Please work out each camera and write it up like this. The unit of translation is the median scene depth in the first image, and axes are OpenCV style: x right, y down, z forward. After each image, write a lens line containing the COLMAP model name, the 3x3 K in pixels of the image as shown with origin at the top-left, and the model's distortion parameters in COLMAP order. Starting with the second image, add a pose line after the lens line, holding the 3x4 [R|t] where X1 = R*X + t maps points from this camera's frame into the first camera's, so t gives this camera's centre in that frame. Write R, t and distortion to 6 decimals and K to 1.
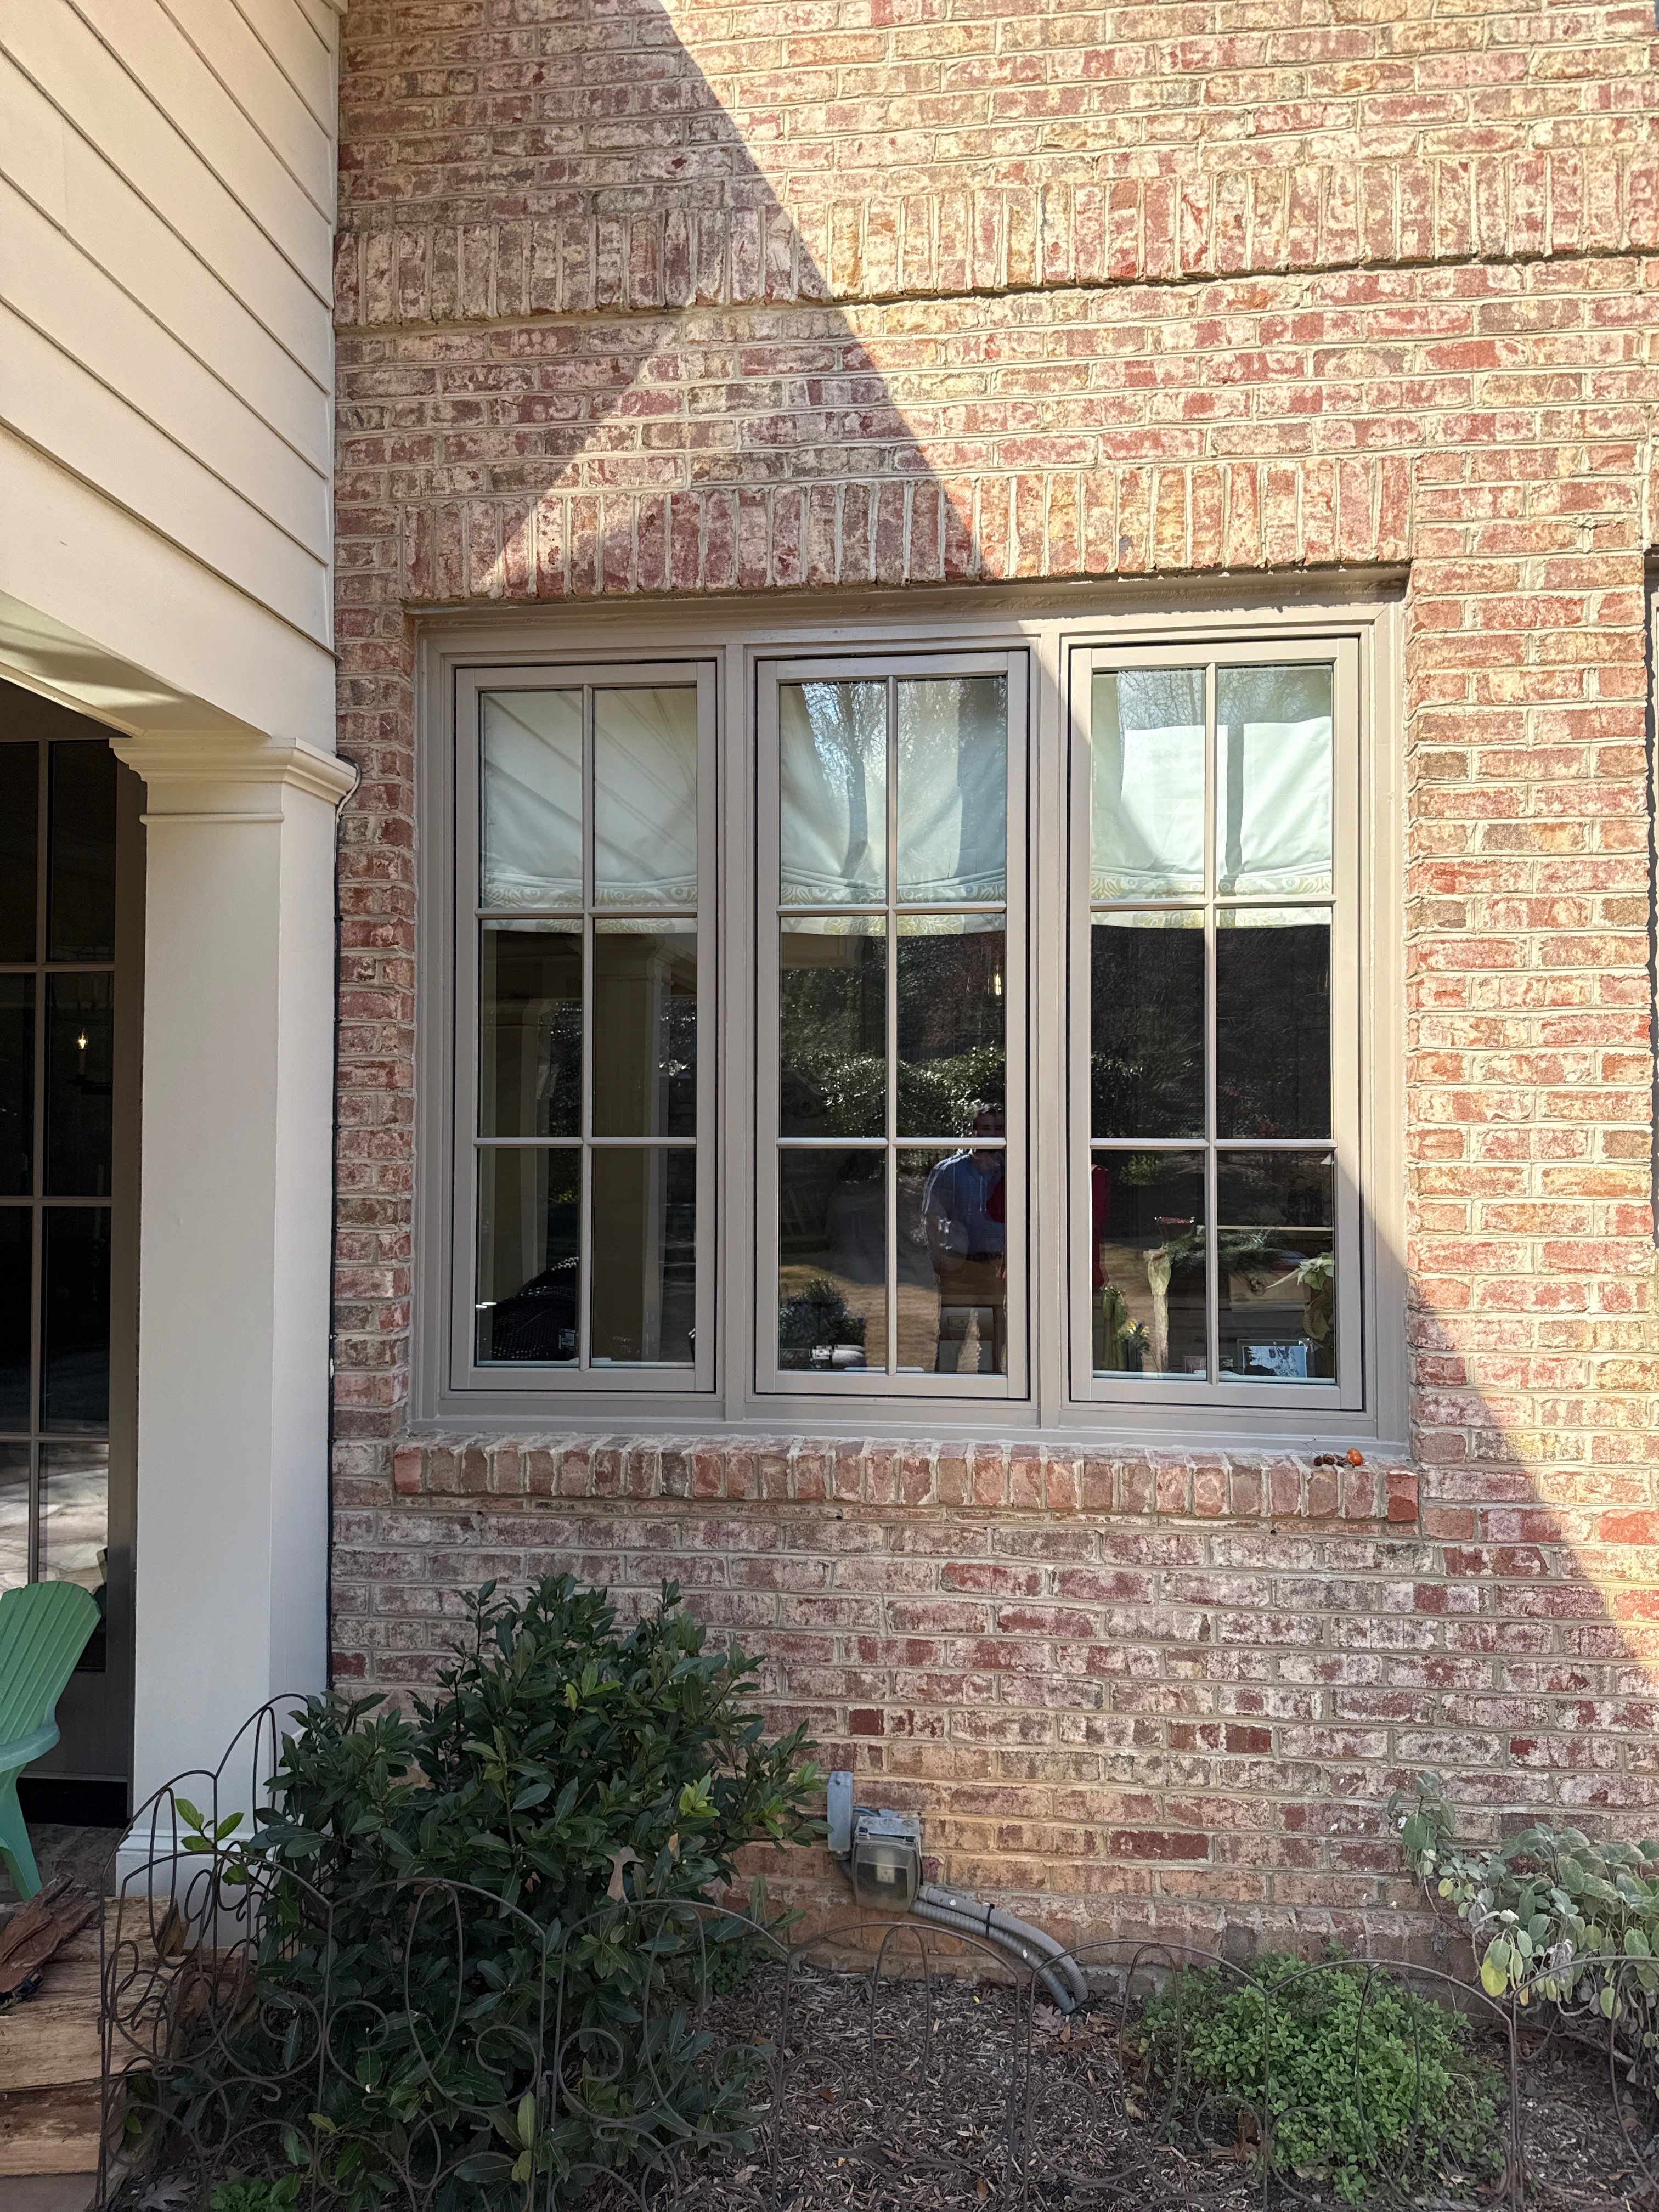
lens RADIAL K [[1638.6, 0, 836.8], [0, 1638.6, 1107.2], [0, 0, 1]] dist [-0.004932, -0.016253]
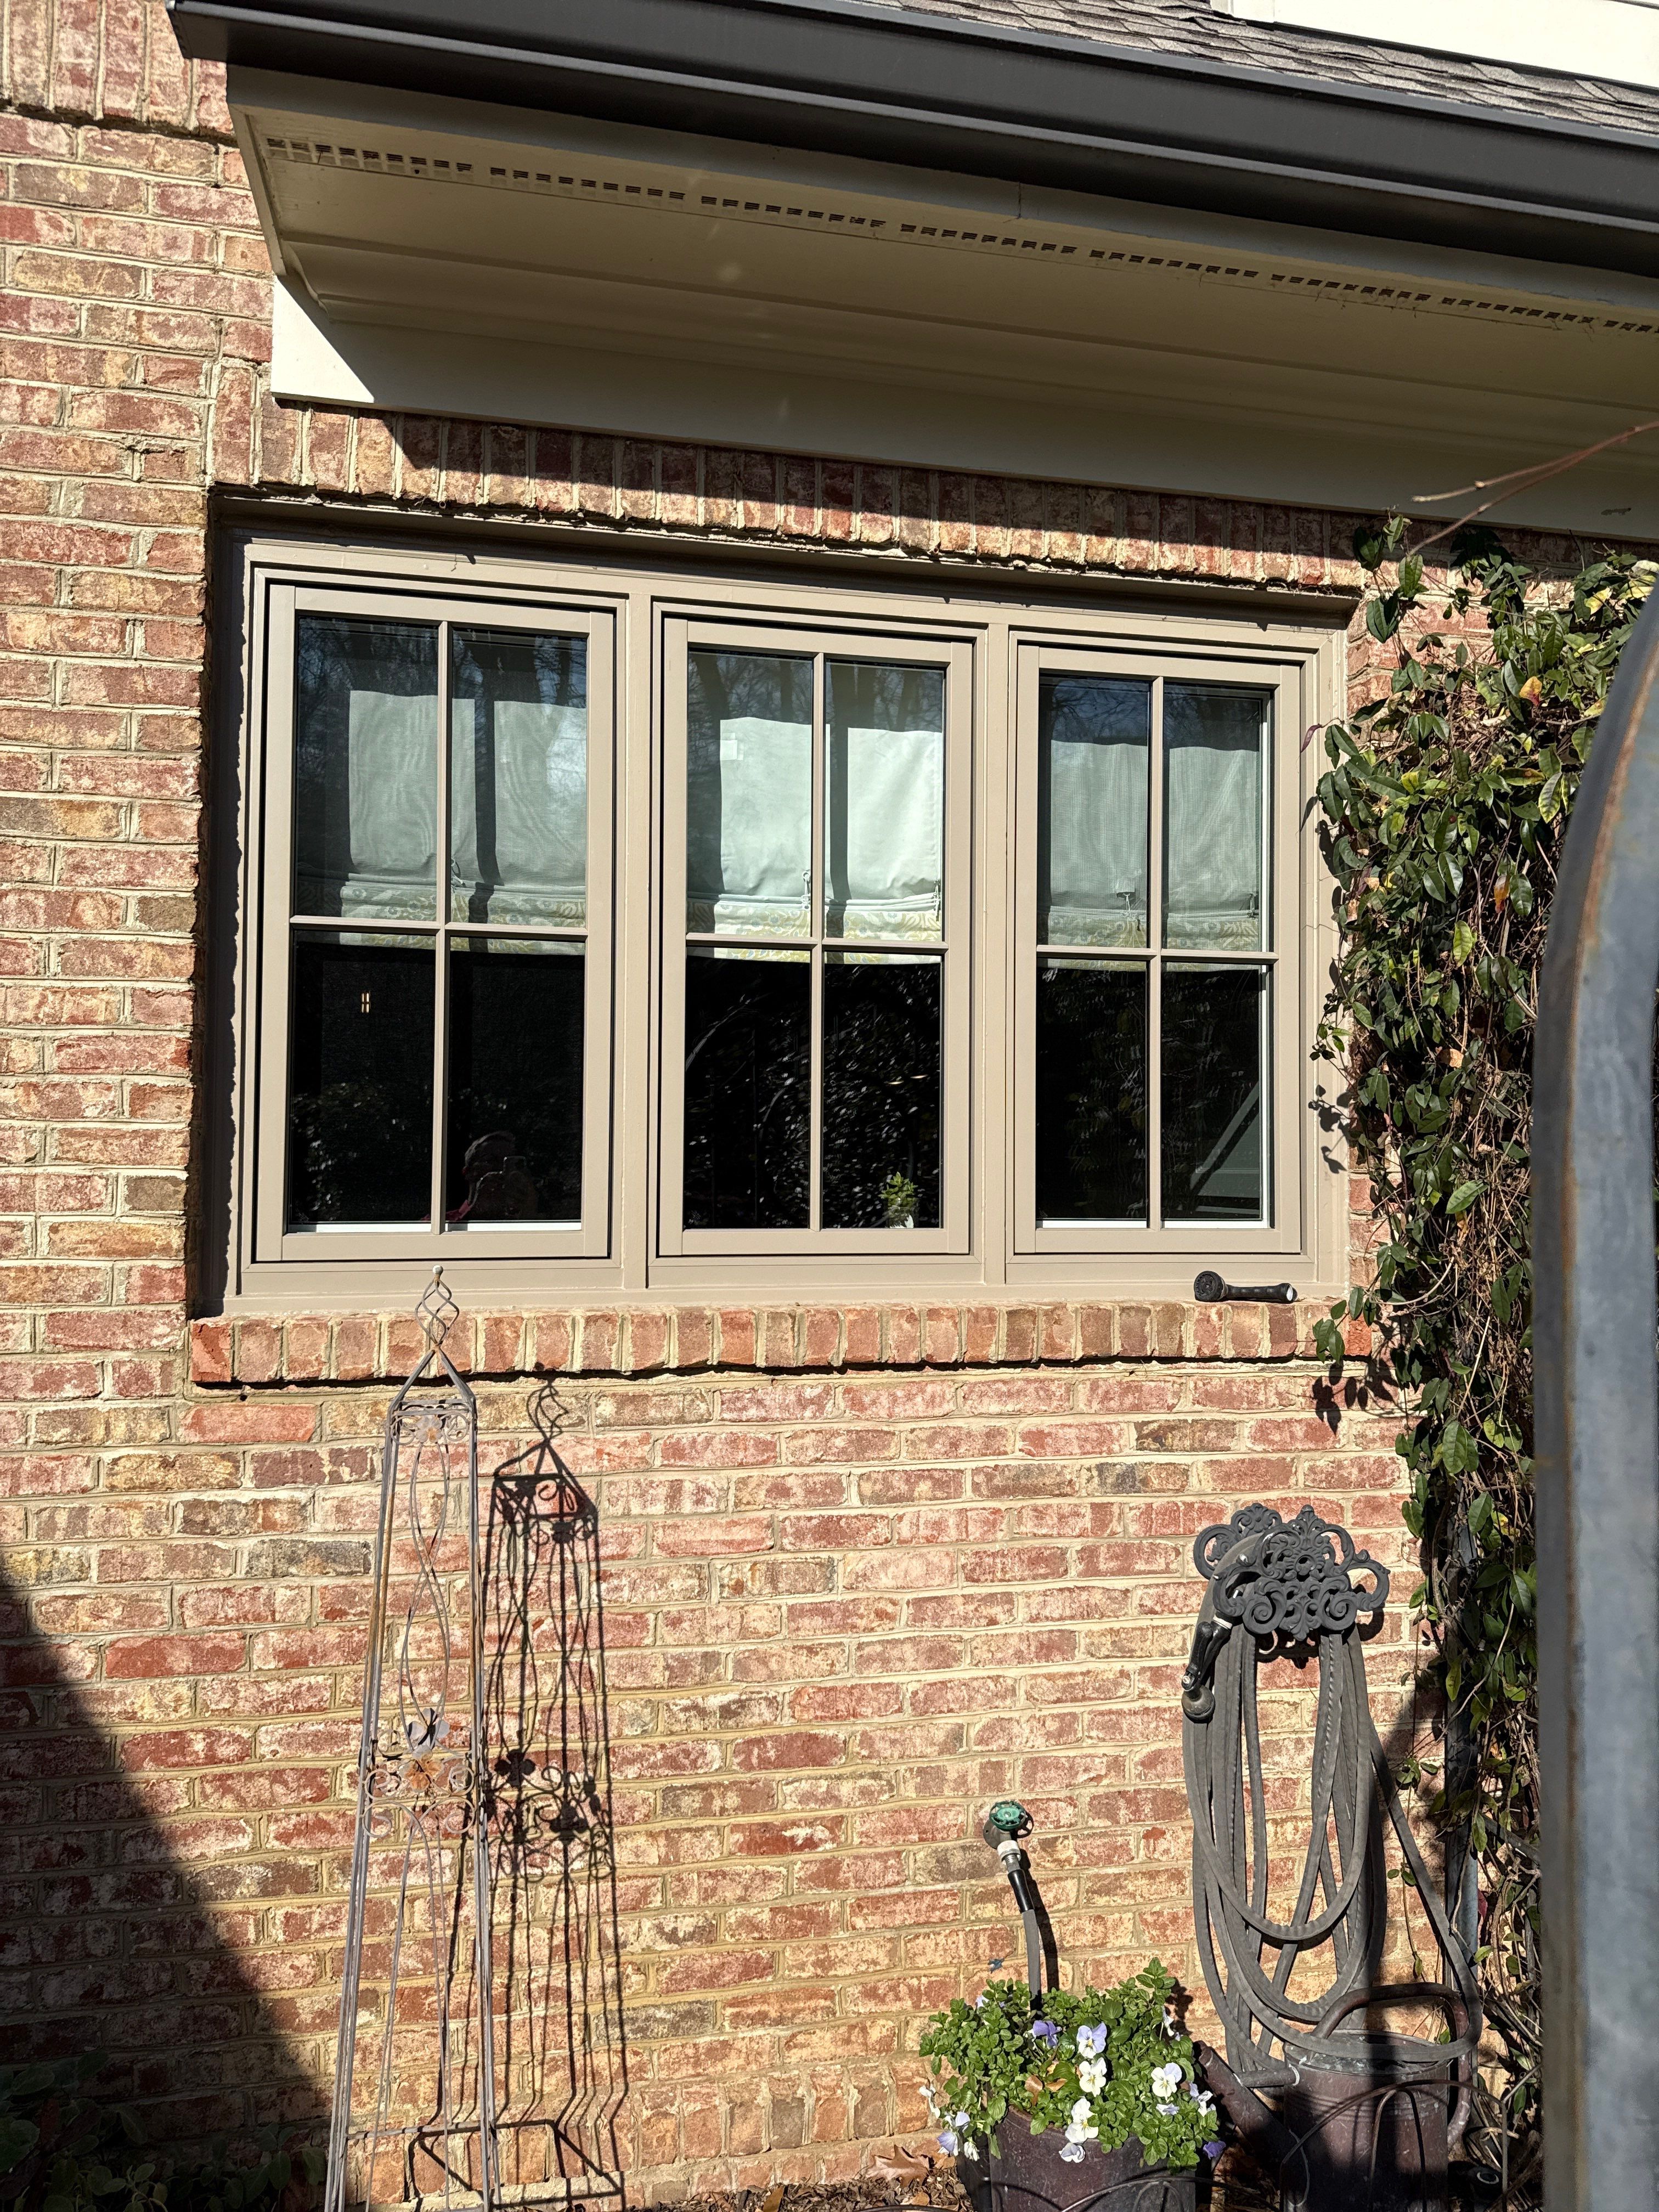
lens RADIAL K [[1638.6, 0, 838.1], [0, 1638.6, 1109.6], [0, 0, 1]] dist [-0.004932, -0.016253]
pose [[0.933128, 0.019069, 0.359040, 0.501836], [-0.014334, 0.999772, -0.015845, -0.011544], [-0.359260, 0.009639, 0.933188, 0.098991]]
